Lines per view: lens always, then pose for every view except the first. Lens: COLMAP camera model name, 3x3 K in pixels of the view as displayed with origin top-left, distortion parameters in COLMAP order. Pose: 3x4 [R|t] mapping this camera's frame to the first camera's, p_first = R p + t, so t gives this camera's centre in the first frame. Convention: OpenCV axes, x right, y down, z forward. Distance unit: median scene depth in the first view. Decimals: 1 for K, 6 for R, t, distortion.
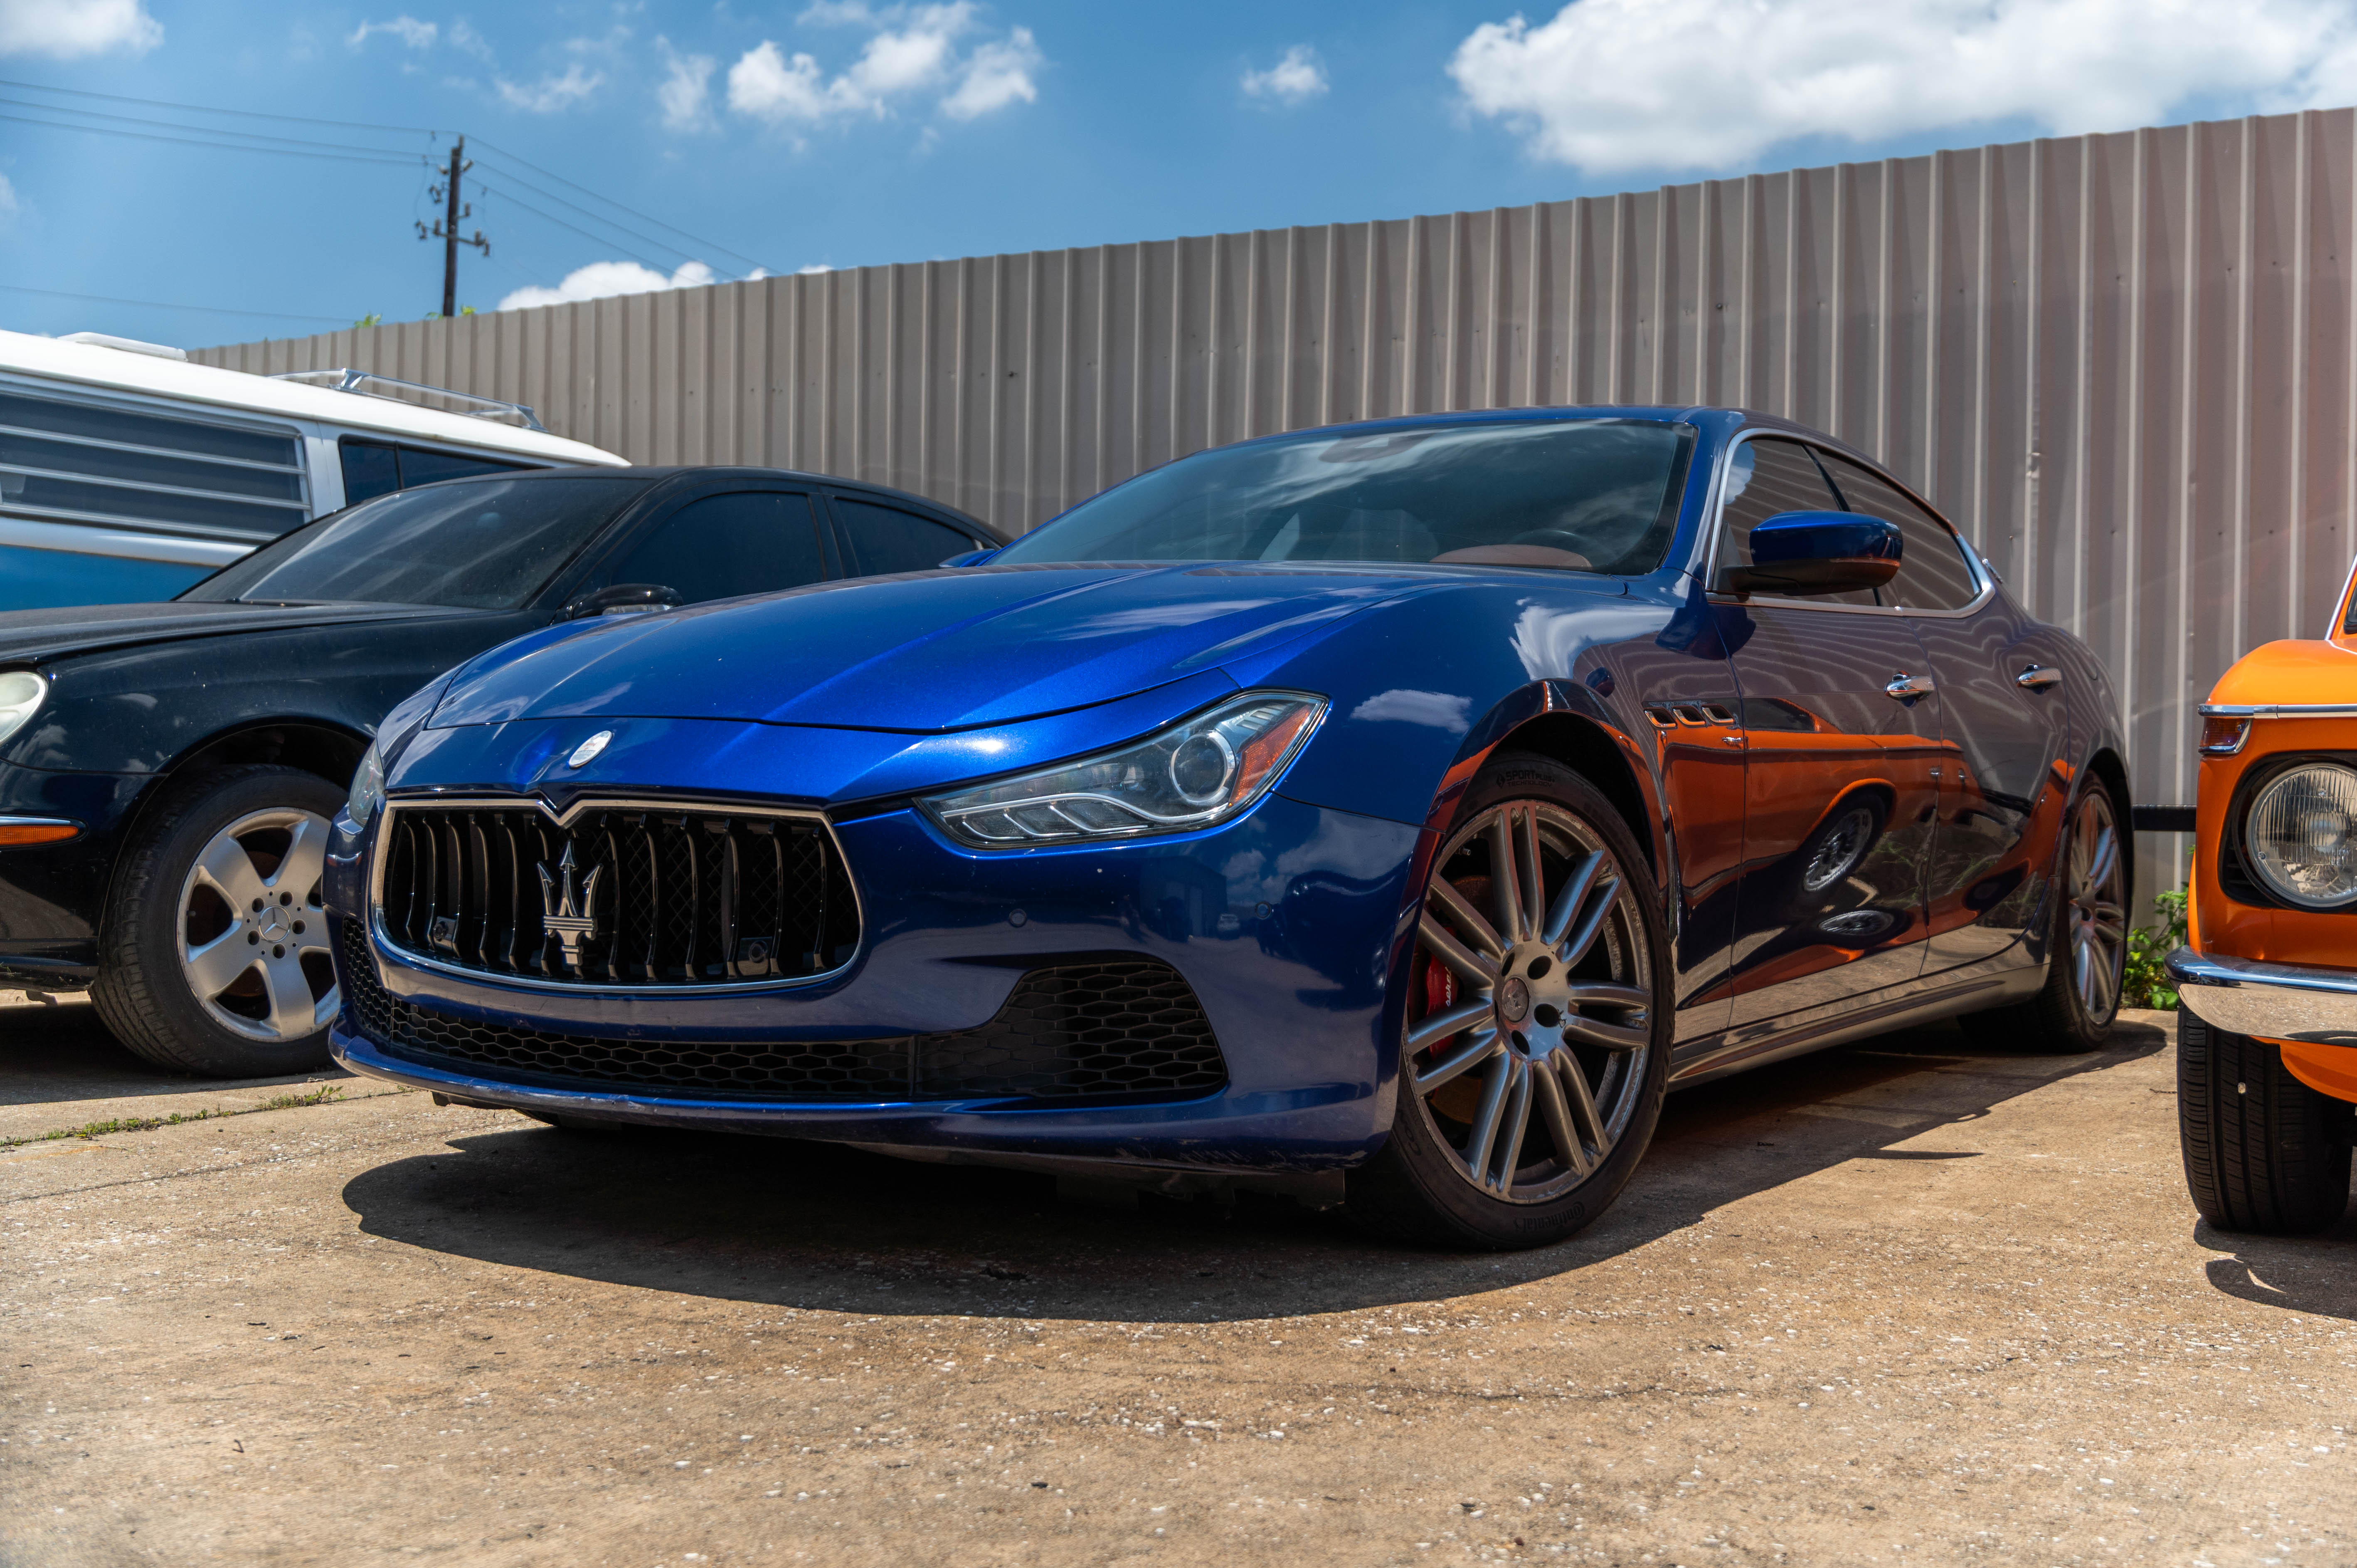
lens RADIAL K [[2574.2, 0, 1256.1], [0, 2574.2, 722.0], [0, 0, 1]] dist [-0.006344, 0.000000]
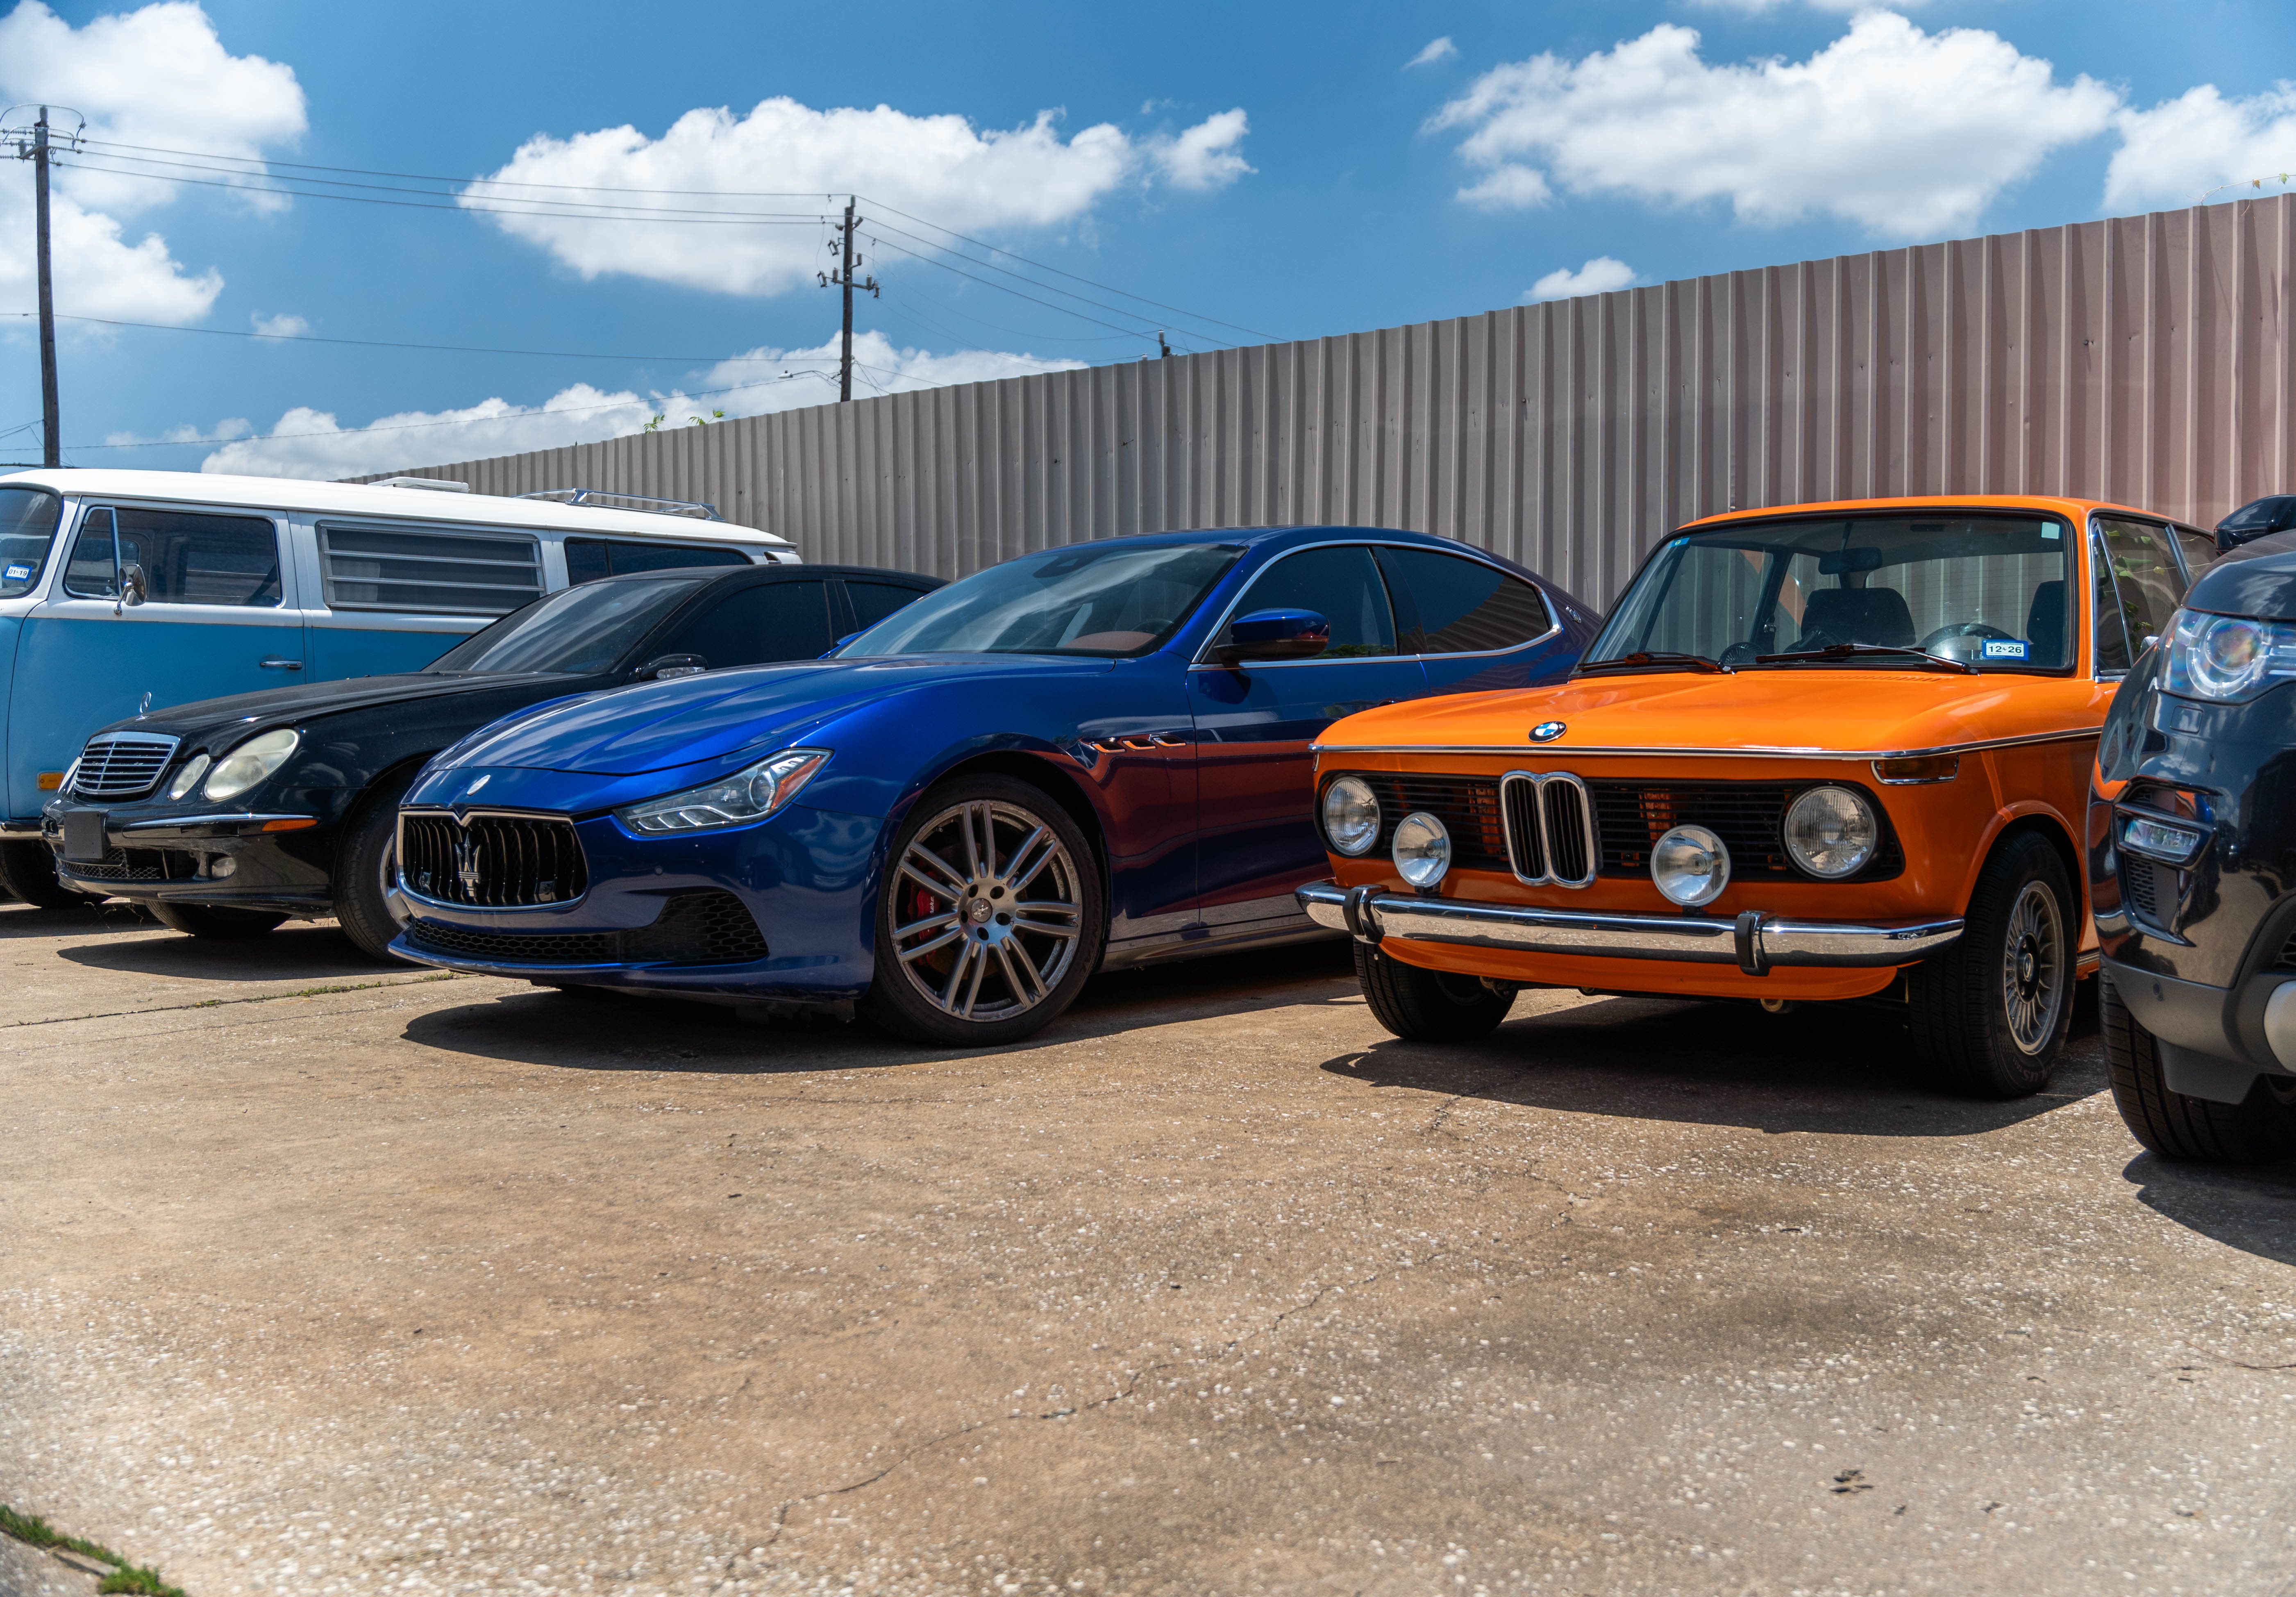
lens RADIAL K [[2307.0, 0, 1186.2], [0, 2307.0, 775.2], [0, 0, 1]] dist [0.007338, 0.000000]
pose [[0.983749, -0.019551, -0.178483, 0.512373], [0.027456, 0.998743, 0.041930, -0.049174], [0.177438, -0.046149, 0.983049, -0.543169]]
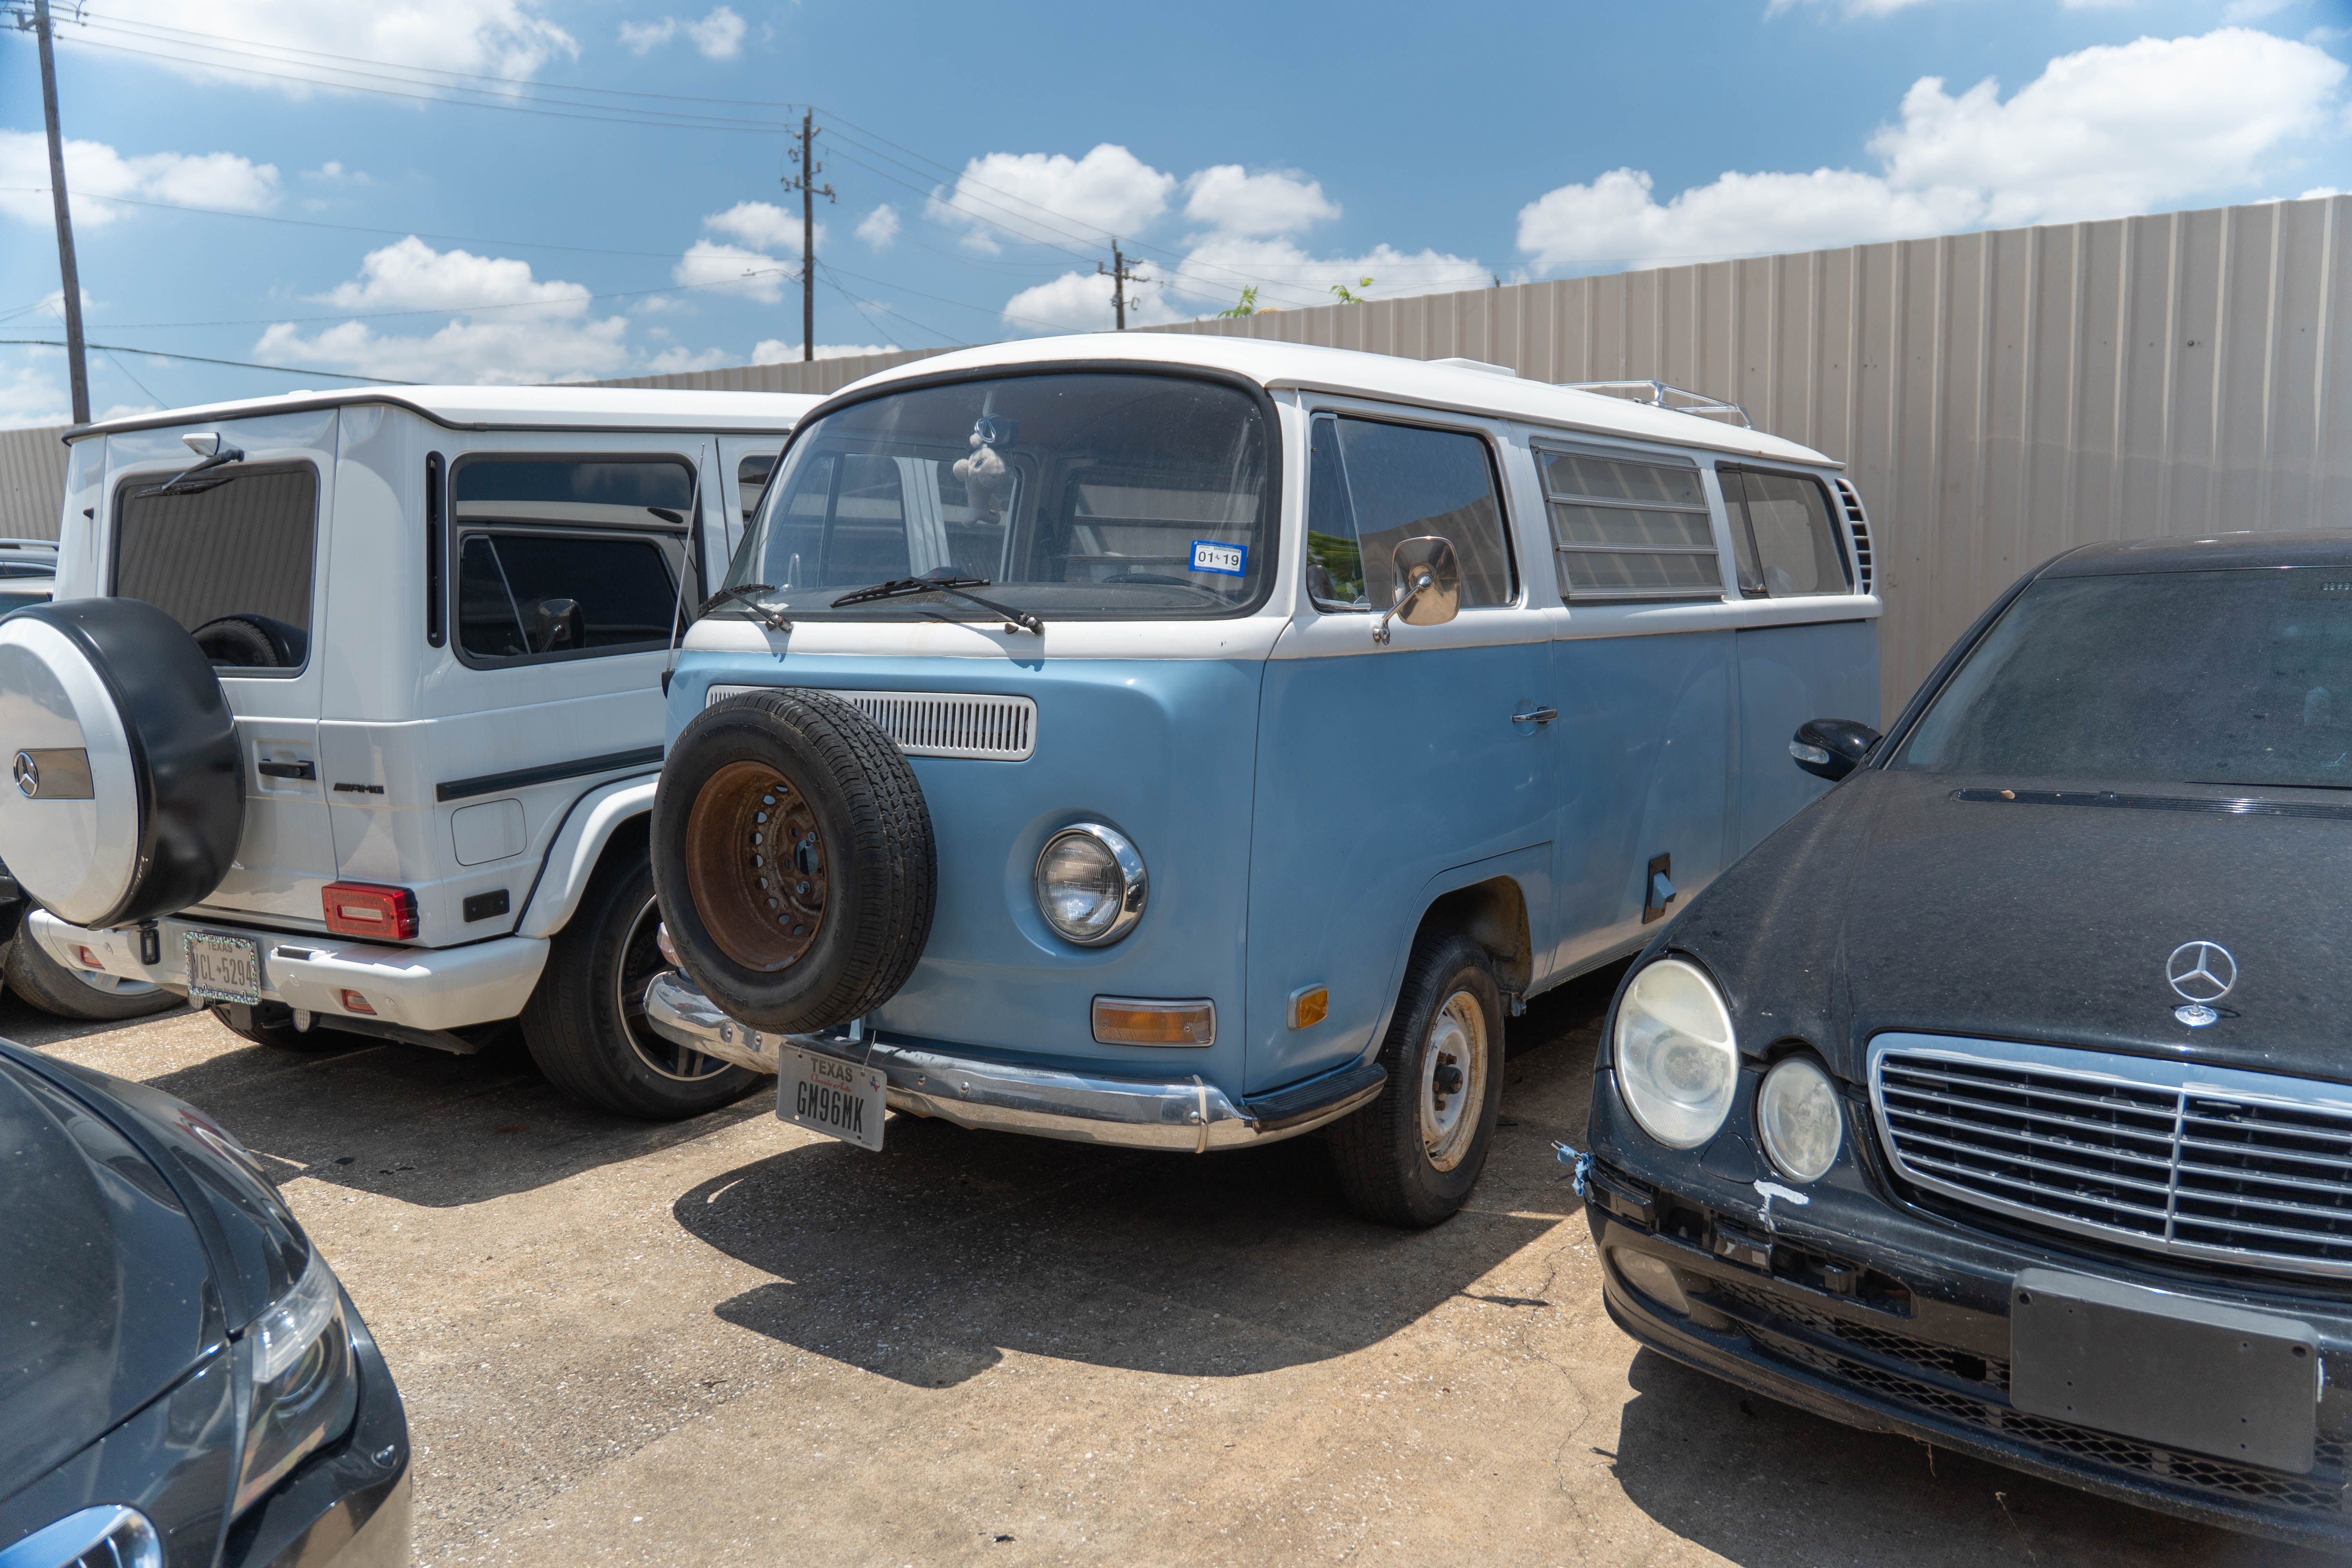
lens RADIAL K [[1845.1, 0, 1217.4], [0, 1845.1, 777.4], [0, 0, 1]] dist [0.025954, 0.005497]
pose [[0.998125, -0.020497, -0.057683, -1.126156], [0.027986, 0.990831, 0.132177, -0.211305], [0.054445, -0.133544, 0.989546, 0.778337]]
